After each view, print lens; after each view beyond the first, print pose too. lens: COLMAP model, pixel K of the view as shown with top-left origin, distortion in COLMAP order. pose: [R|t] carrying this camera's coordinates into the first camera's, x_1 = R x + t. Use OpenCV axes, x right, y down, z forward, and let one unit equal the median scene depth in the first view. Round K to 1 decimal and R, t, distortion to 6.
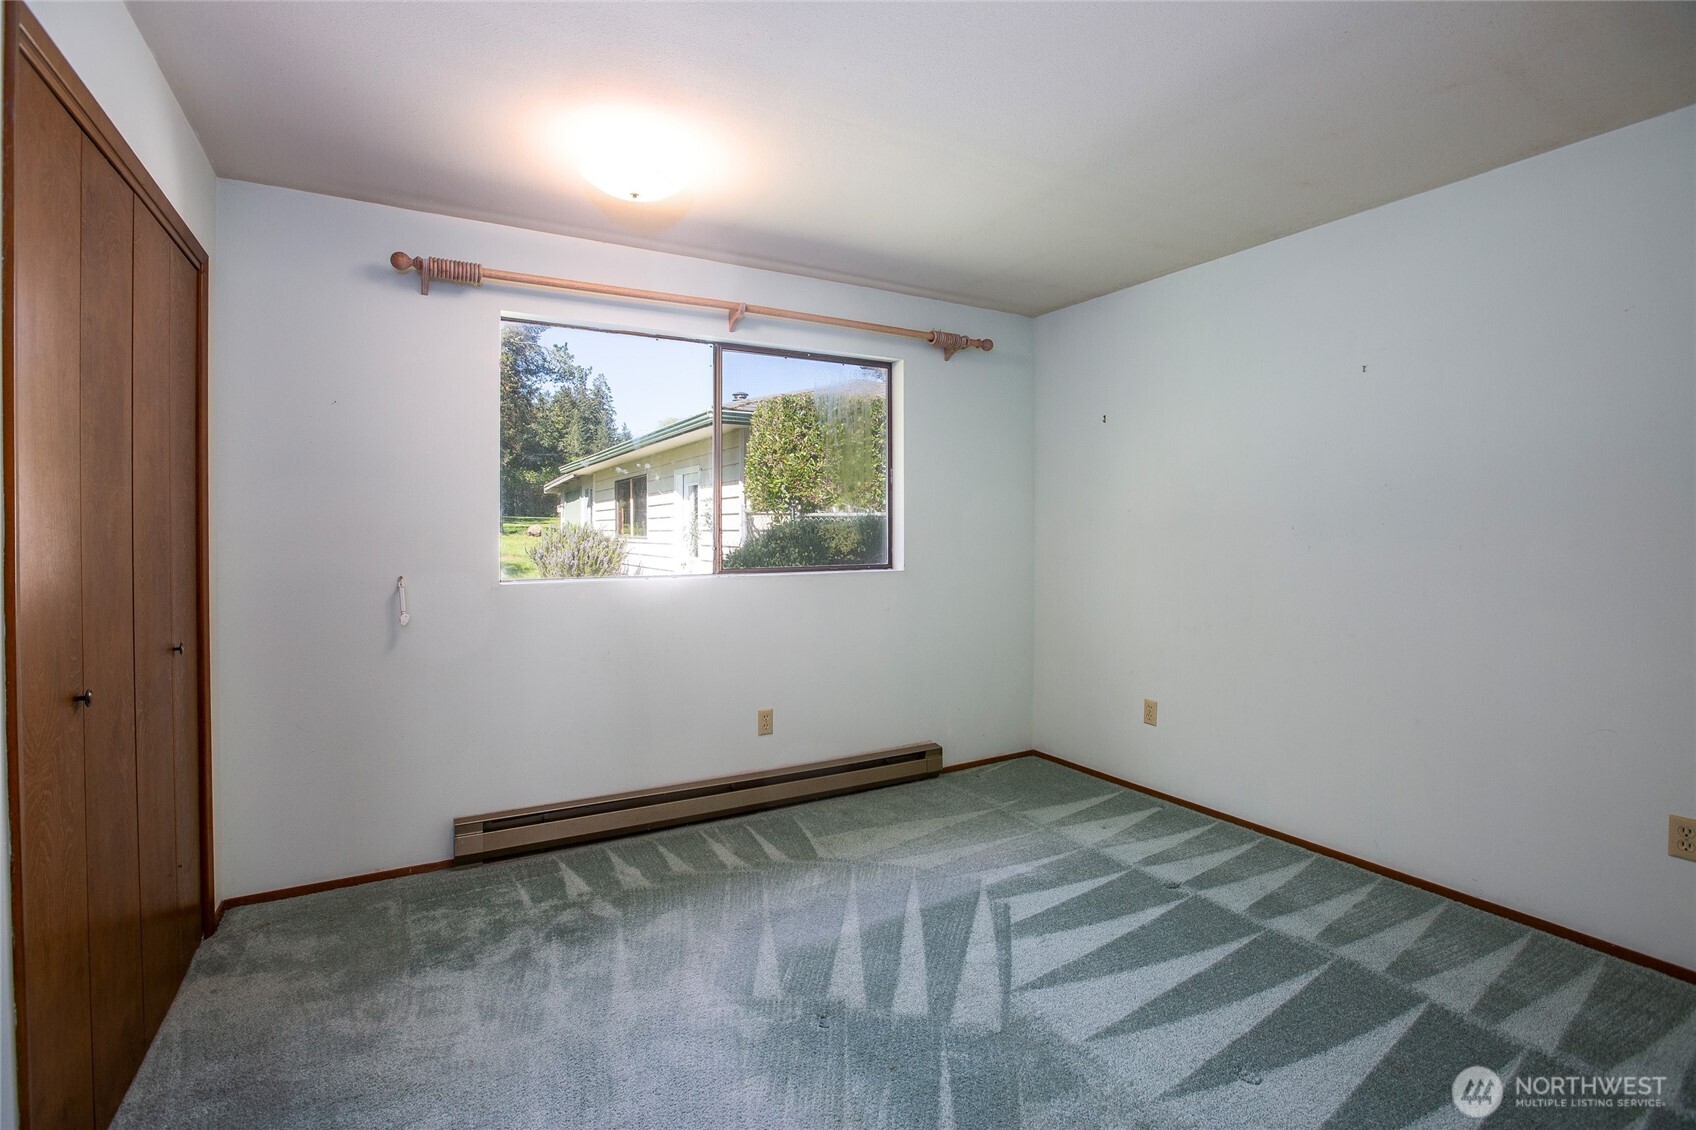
lens RADIAL K [[770.3, 0, 852.1], [0, 770.3, 538.3], [0, 0, 1]] dist [-0.000254, -0.000122]
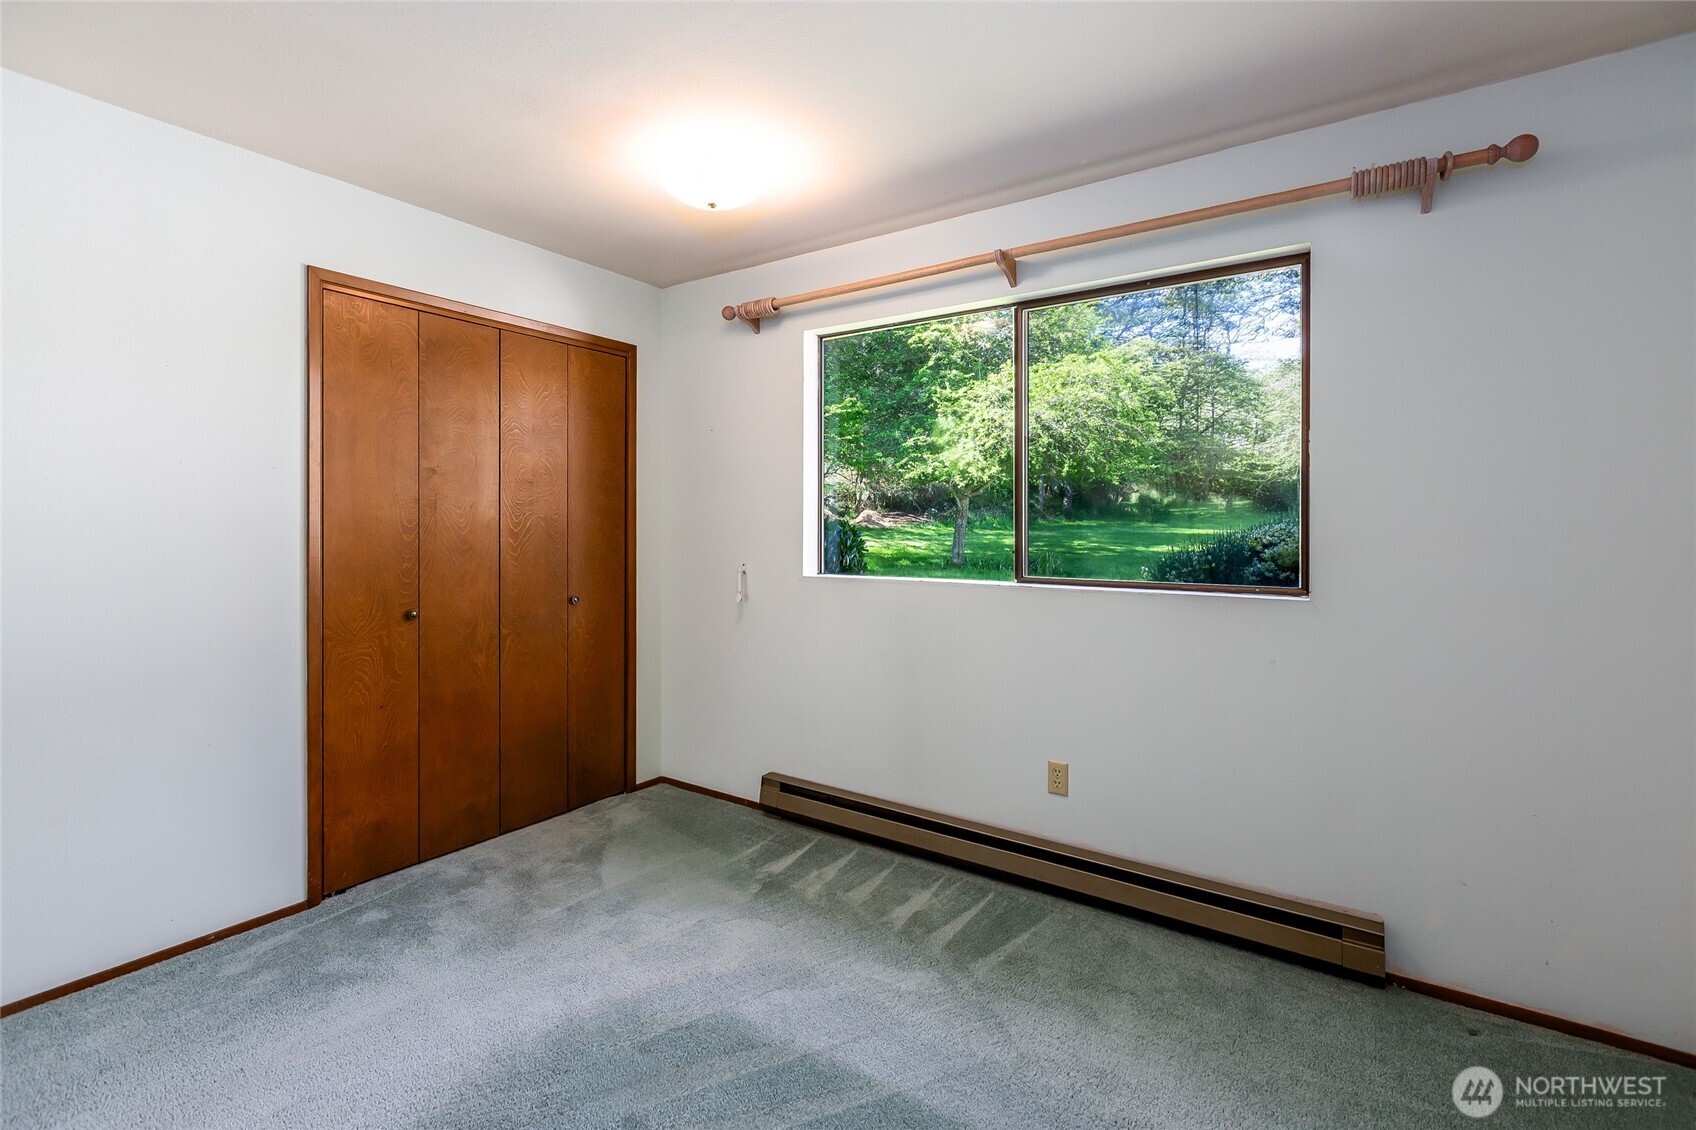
lens RADIAL K [[786.5, 0, 848.5], [0, 786.5, 521.2], [0, 0, 1]] dist [0.015566, -0.000004]
pose [[0.445691, -0.002641, -0.895183, 0.594799], [-0.016973, 0.999791, -0.011401, -0.005847], [0.895026, 0.020275, 0.445553, 0.546377]]
